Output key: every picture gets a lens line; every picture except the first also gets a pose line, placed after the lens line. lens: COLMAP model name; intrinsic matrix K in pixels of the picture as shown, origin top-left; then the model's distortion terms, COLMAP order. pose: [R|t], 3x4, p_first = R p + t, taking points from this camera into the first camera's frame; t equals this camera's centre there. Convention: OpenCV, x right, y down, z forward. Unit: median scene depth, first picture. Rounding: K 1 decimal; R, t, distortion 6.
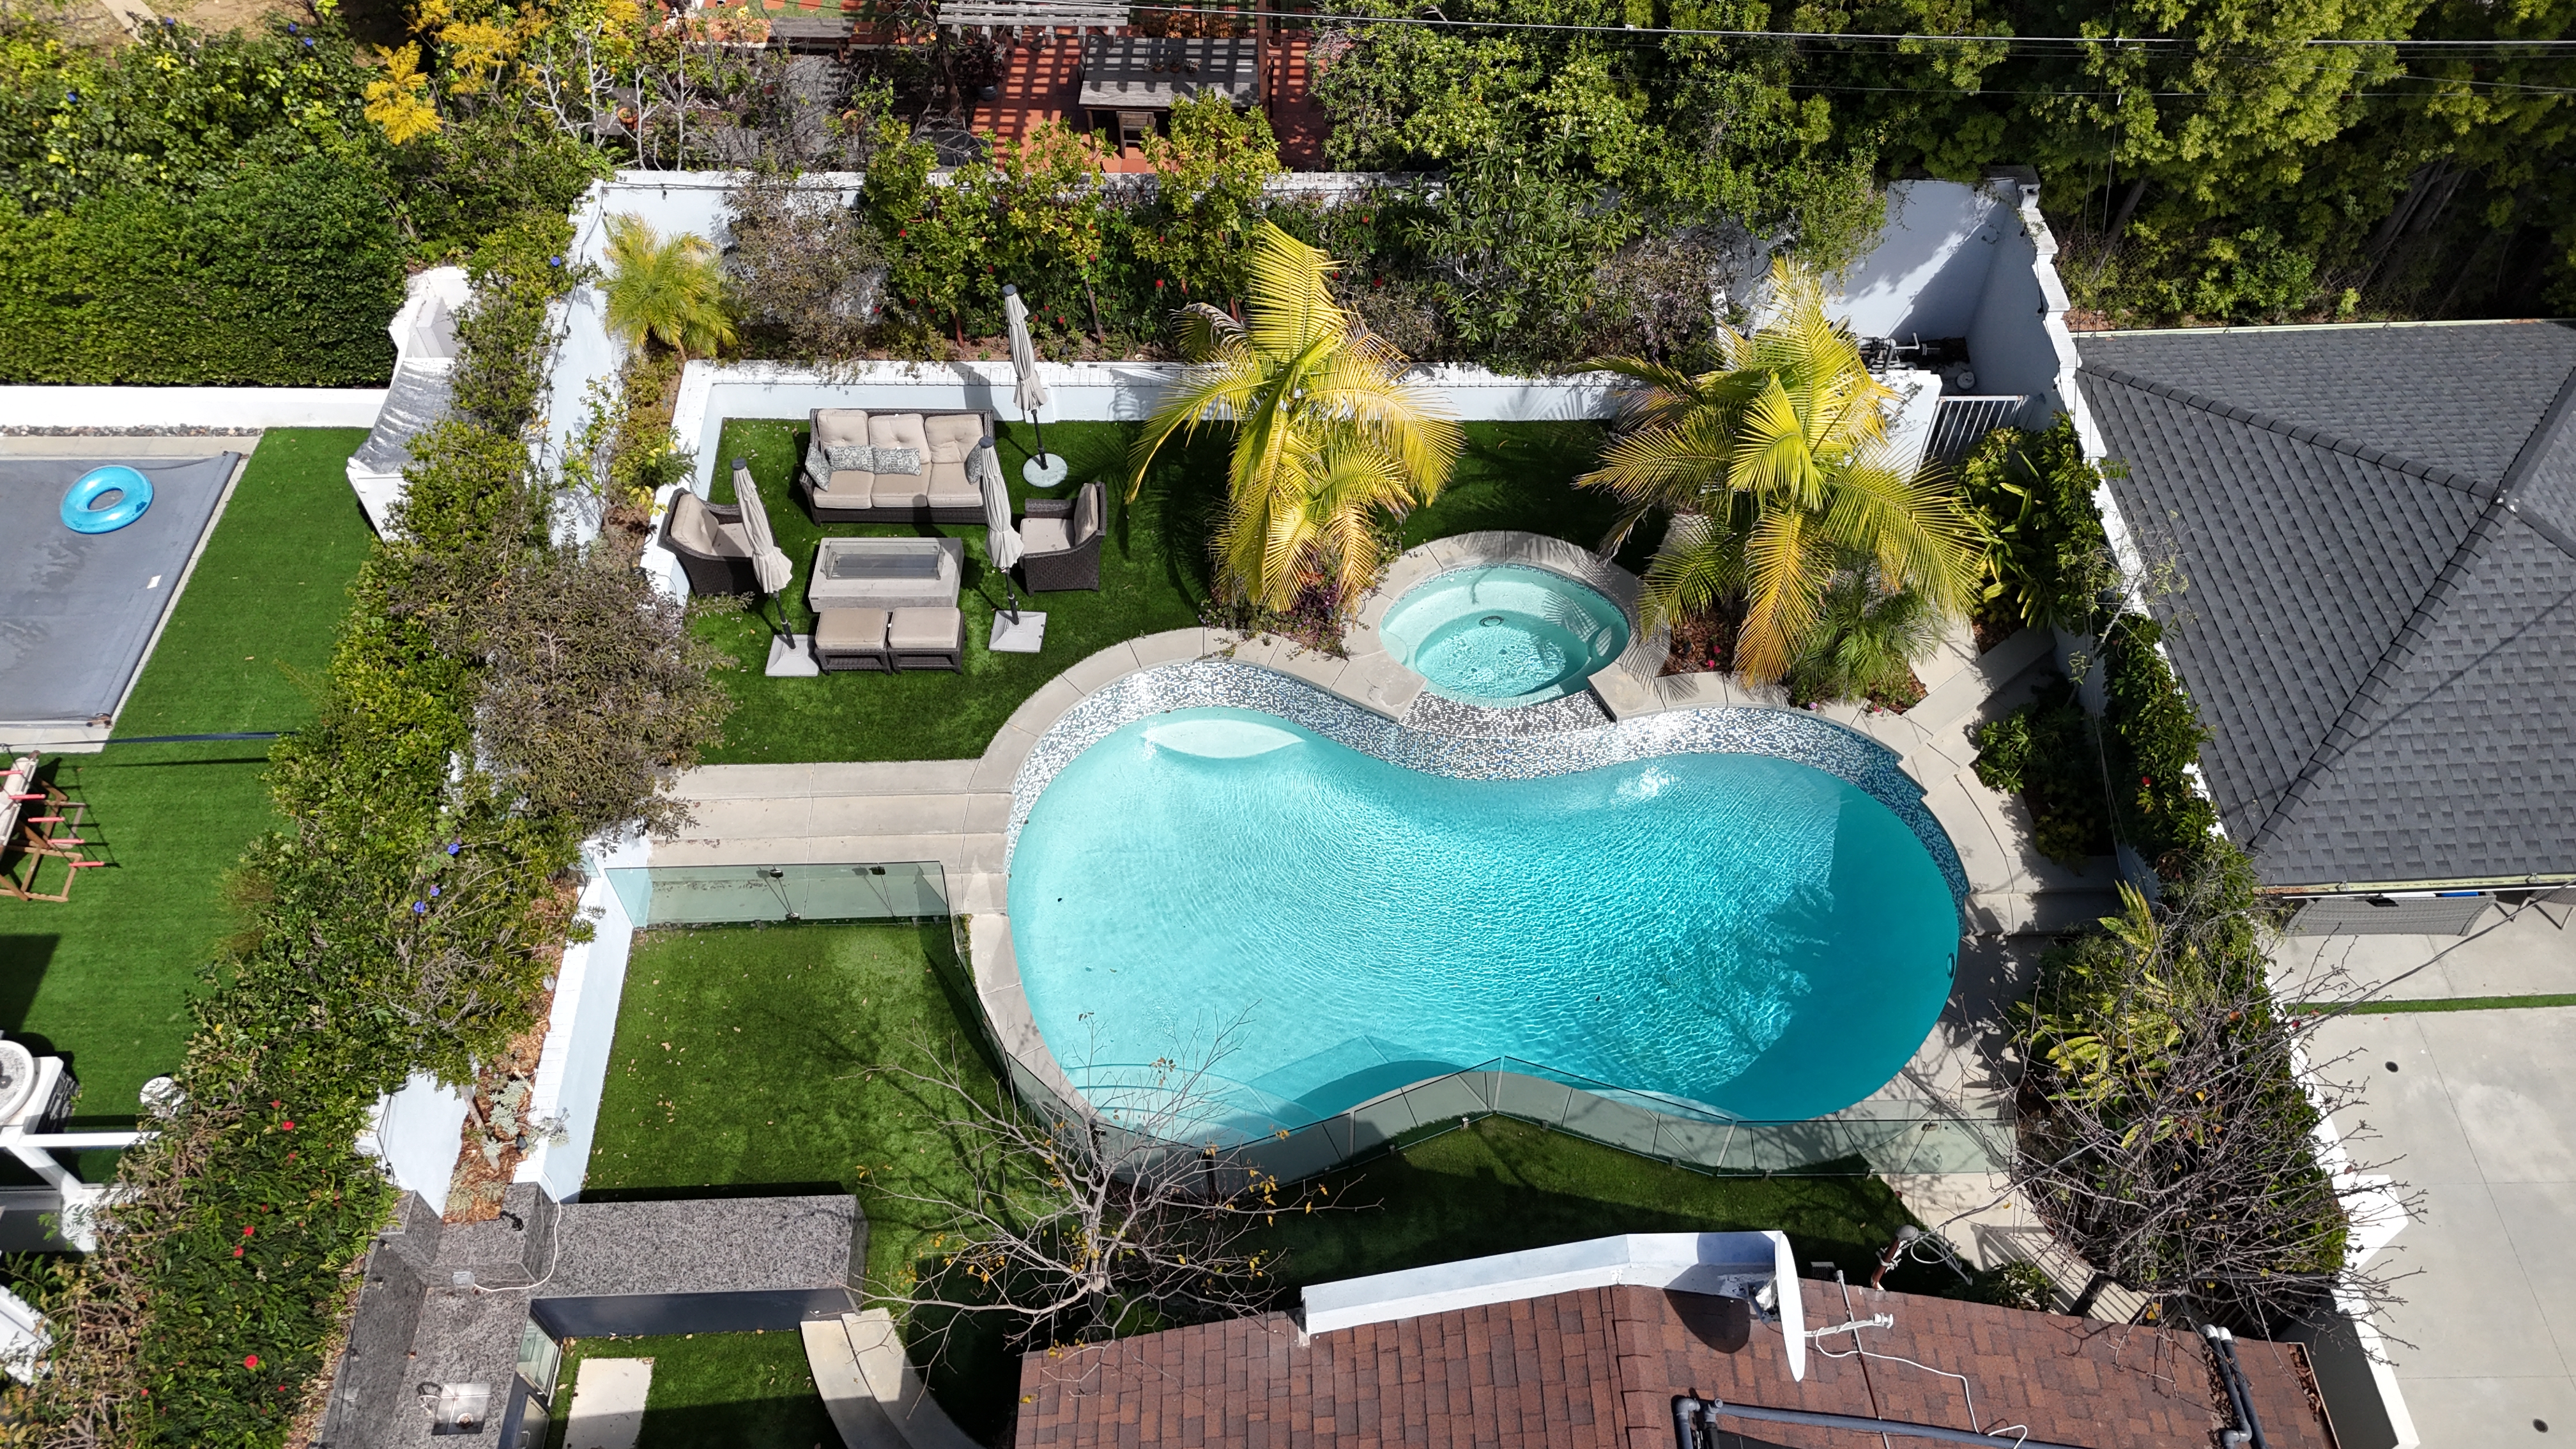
lens RADIAL K [[1891.2, 0, 1288.0], [0, 1891.2, 724.5], [0, 0, 1]] dist [0.036081, -0.001926]
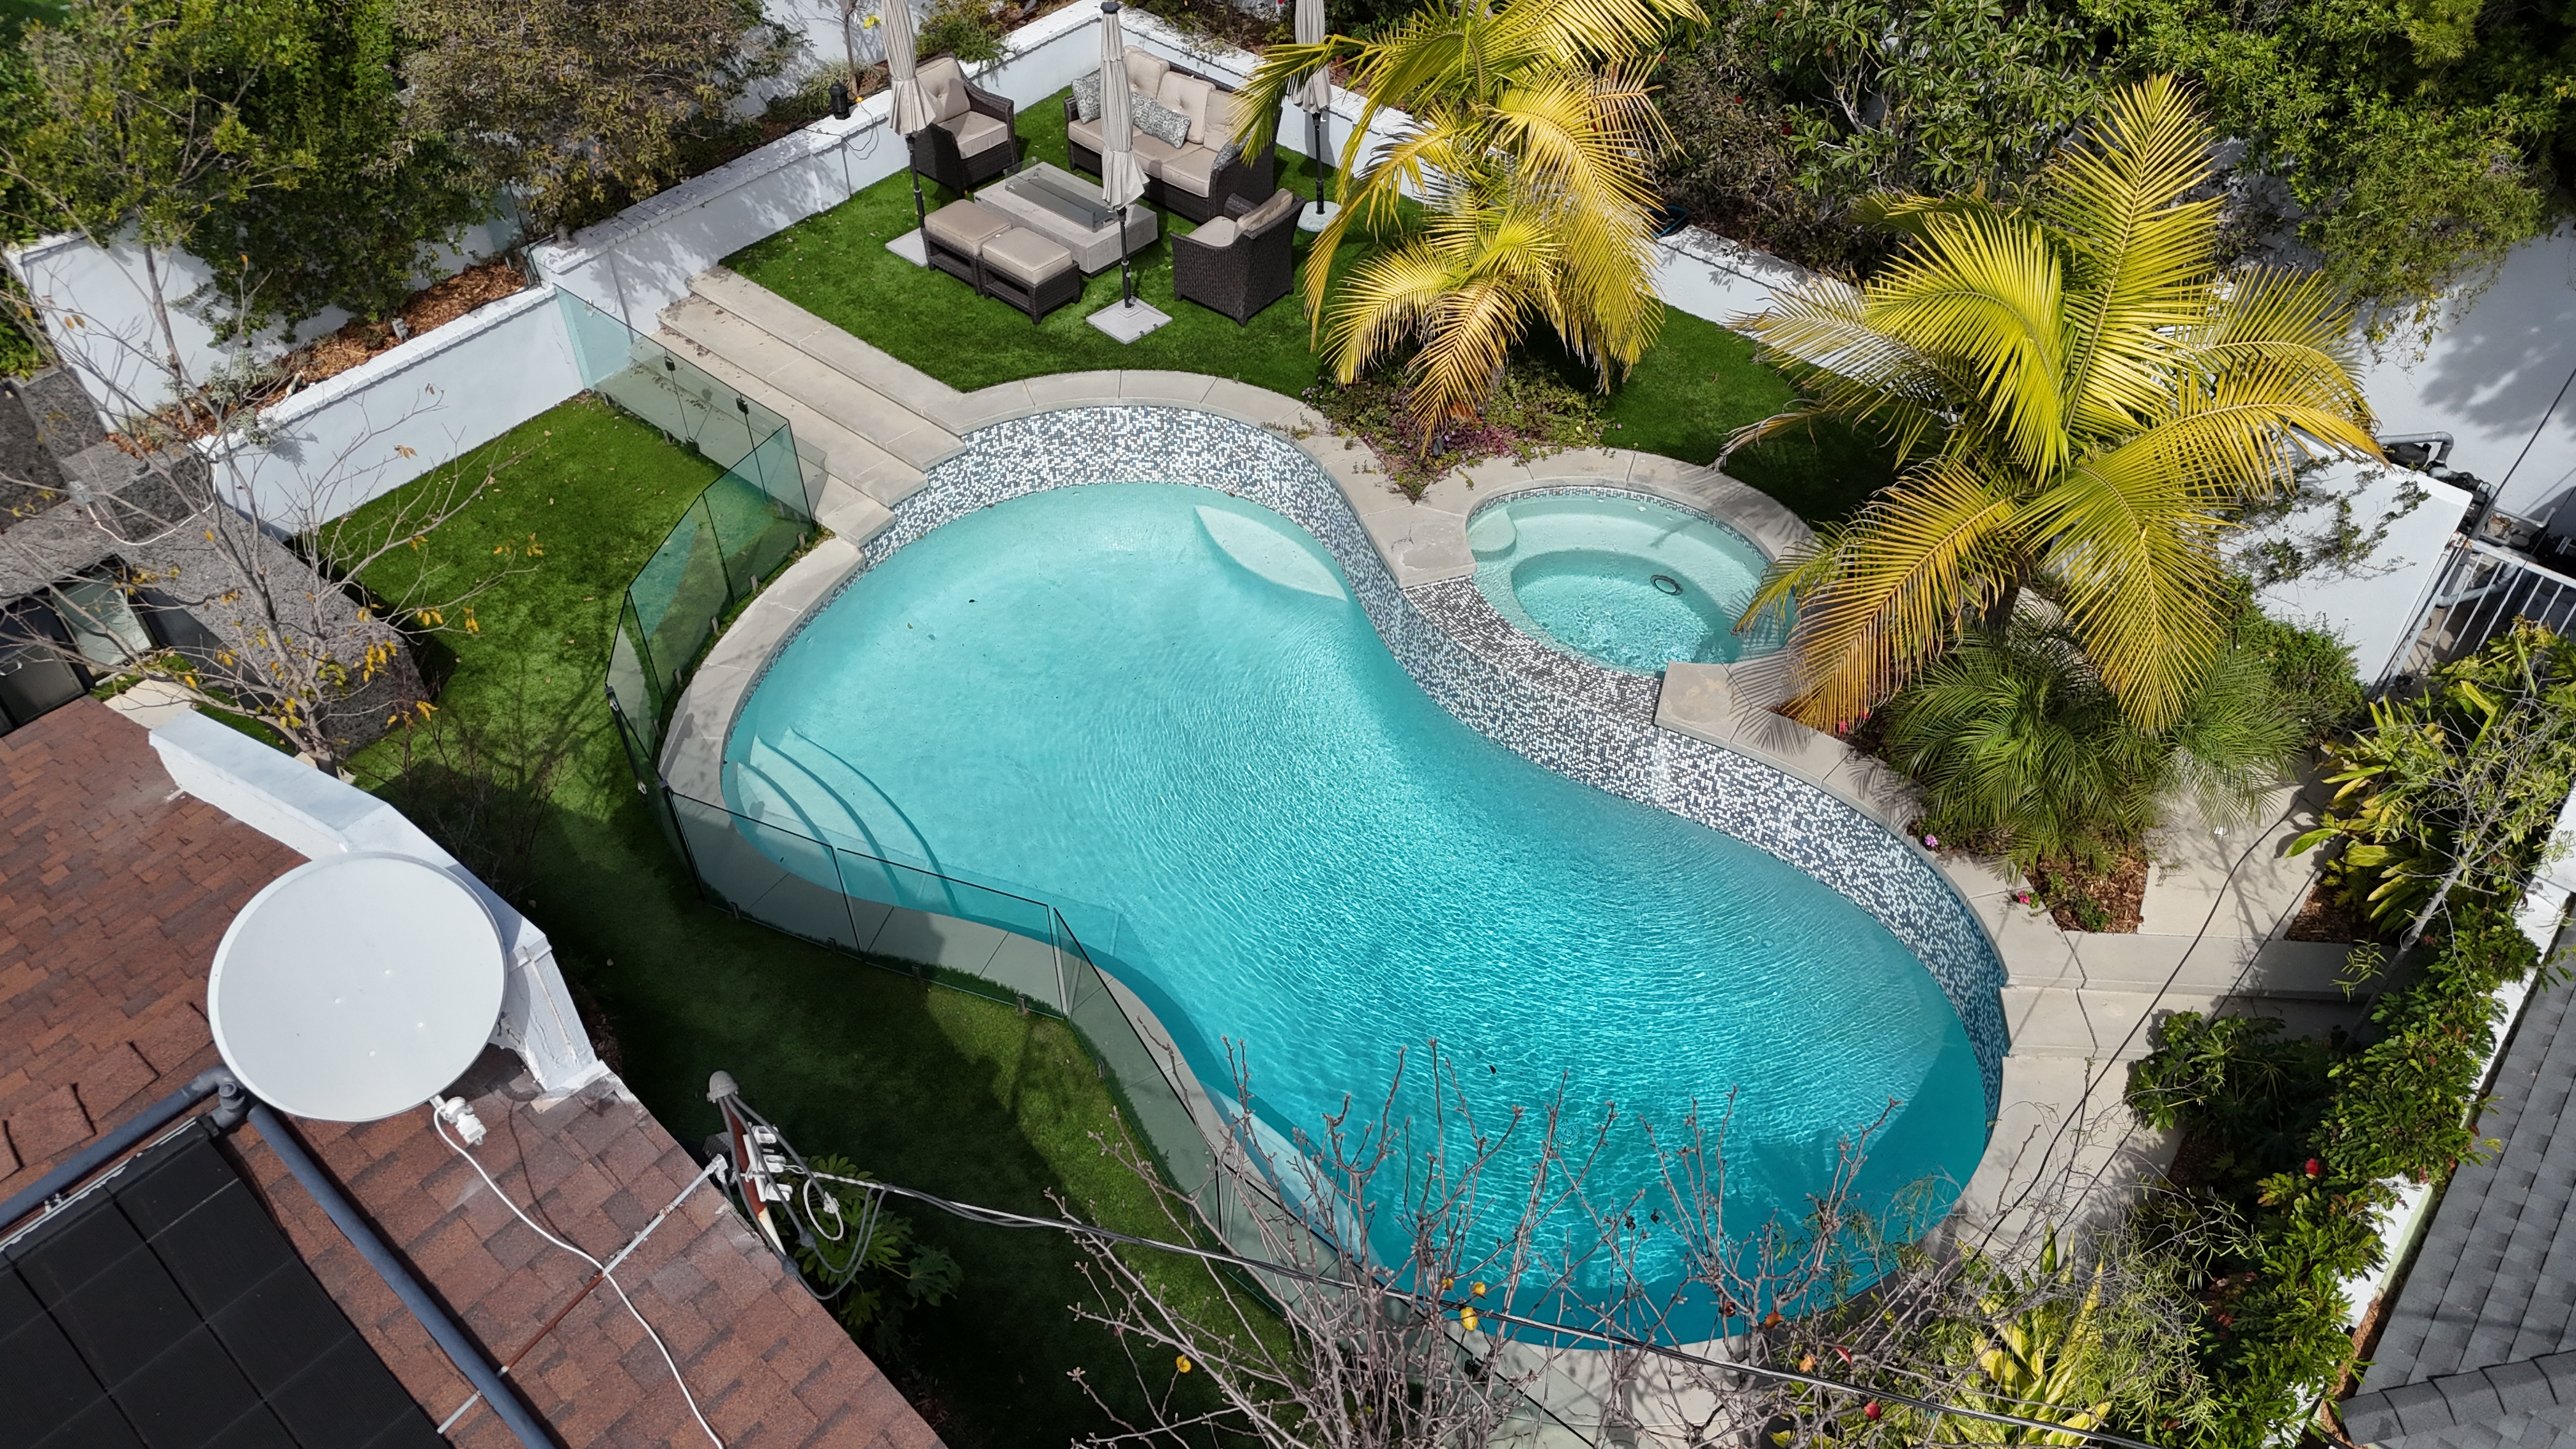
lens RADIAL K [[1914.7, 0, 1259.2], [0, 1914.7, 714.6], [0, 0, 1]] dist [0.018980, -0.003157]
pose [[0.742062, 0.457238, -0.490181, 0.388871], [-0.519878, 0.854185, 0.009760, 0.059810], [0.423168, 0.247592, 0.871566, 0.351998]]
